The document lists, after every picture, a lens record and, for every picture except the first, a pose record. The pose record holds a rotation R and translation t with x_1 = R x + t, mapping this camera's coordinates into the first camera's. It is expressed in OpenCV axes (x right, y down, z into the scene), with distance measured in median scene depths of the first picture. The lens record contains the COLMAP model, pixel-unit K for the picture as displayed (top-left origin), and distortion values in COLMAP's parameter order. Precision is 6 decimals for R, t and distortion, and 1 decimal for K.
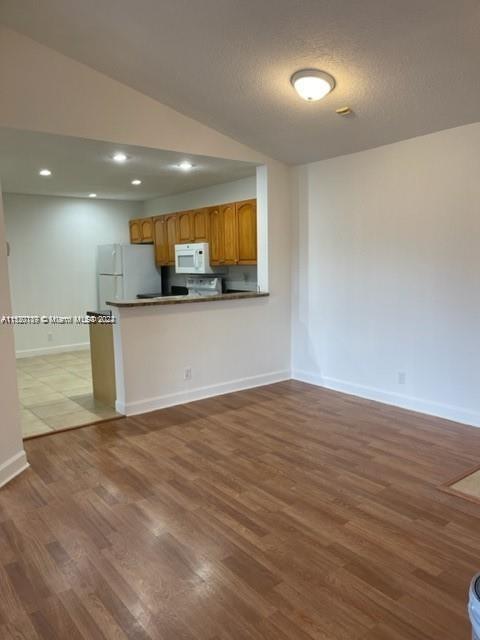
lens RADIAL K [[485.3, 0, 245.3], [0, 485.3, 325.7], [0, 0, 1]] dist [0.064092, -0.083562]
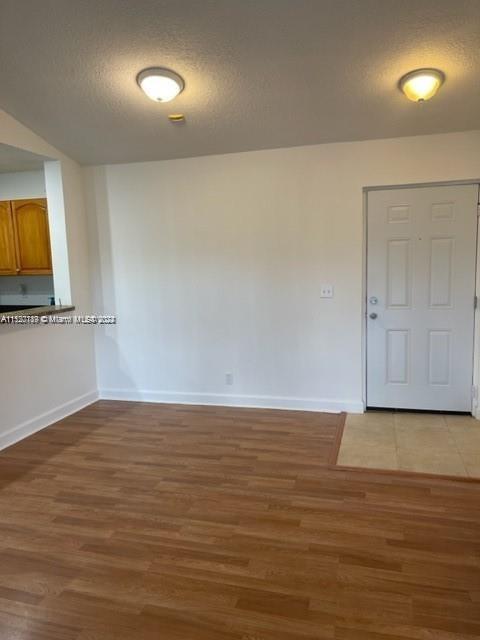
lens RADIAL K [[485.3, 0, 242.7], [0, 485.3, 322.9], [0, 0, 1]] dist [0.064092, -0.083562]
pose [[0.808873, -0.081313, 0.582334, -0.255728], [0.092675, 0.995643, 0.010297, -0.021043], [-0.580634, 0.045639, 0.812885, 0.120423]]
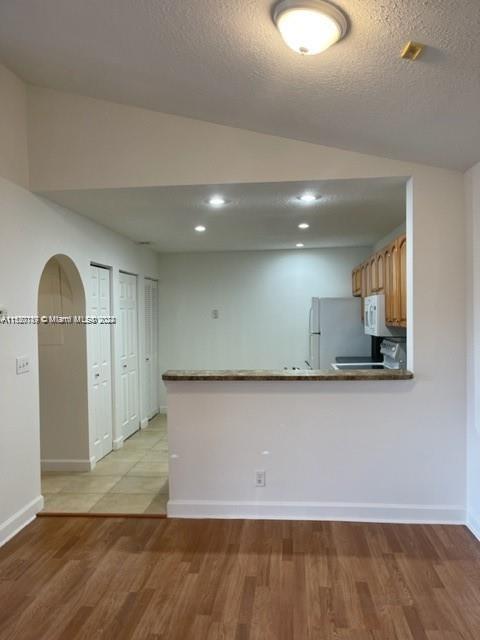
lens RADIAL K [[485.3, 0, 243.2], [0, 485.3, 323.7], [0, 0, 1]] dist [0.064092, -0.083562]
pose [[0.724847, 0.020654, -0.688600, 0.373422], [-0.089403, 0.993918, -0.064297, -0.084019], [0.683084, 0.108168, 0.722285, 0.450799]]
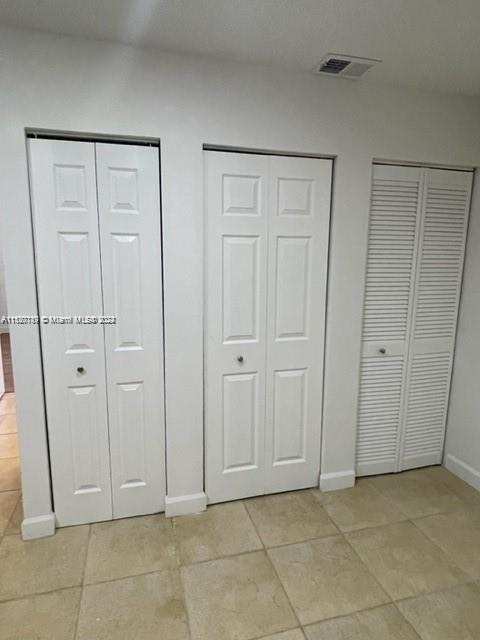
lens RADIAL K [[387.8, 0, 237.7], [0, 387.8, 318.8], [0, 0, 1]] dist [-0.004947, 0.001345]
pose [[-0.392349, 0.158221, -0.906106, -0.276217], [-0.122810, 0.967264, 0.222077, -0.180790], [0.911581, 0.198411, -0.360074, 1.307911]]
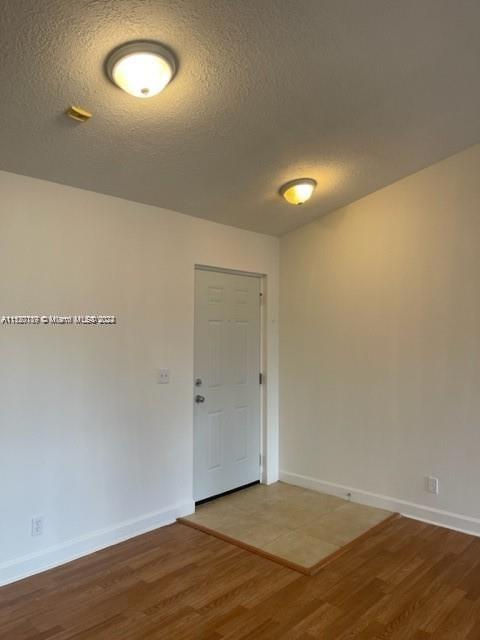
lens RADIAL K [[485.3, 0, 245.5], [0, 485.3, 308.7], [0, 0, 1]] dist [0.064092, -0.083562]
pose [[-0.159865, 0.052499, 0.985742, -0.389790], [0.129923, 0.991017, -0.031710, -0.125385], [-0.978552, 0.123001, -0.165250, 0.791850]]
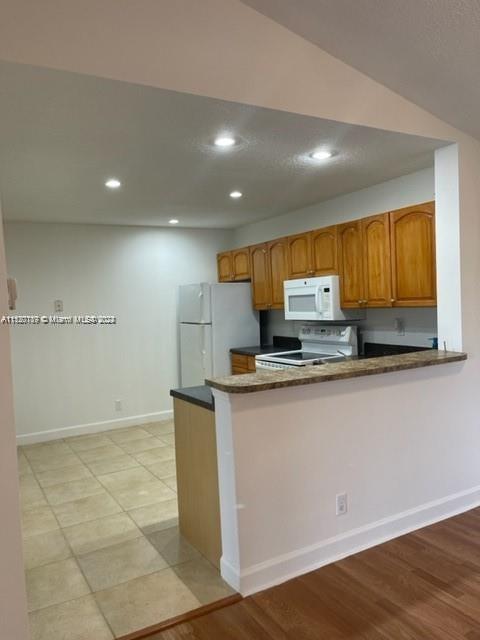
lens RADIAL K [[485.3, 0, 236.6], [0, 485.3, 322.2], [0, 0, 1]] dist [0.064092, -0.083562]
pose [[0.987999, -0.018716, -0.153324, -0.154591], [0.005440, 0.996233, -0.086551, -0.064205], [0.154366, 0.084678, 0.984378, 0.423743]]
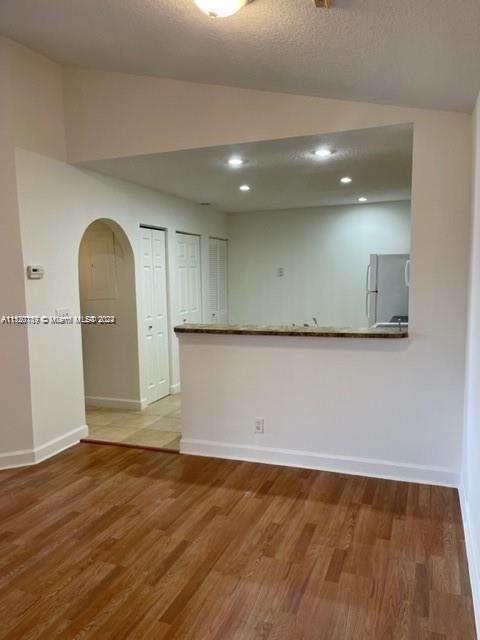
lens RADIAL K [[485.3, 0, 243.2], [0, 485.3, 325.5], [0, 0, 1]] dist [0.064092, -0.083562]
pose [[0.518365, 0.098887, -0.849423, 0.534736], [-0.106171, 0.993049, 0.050816, -0.100605], [0.848543, 0.063843, 0.525261, 0.583252]]
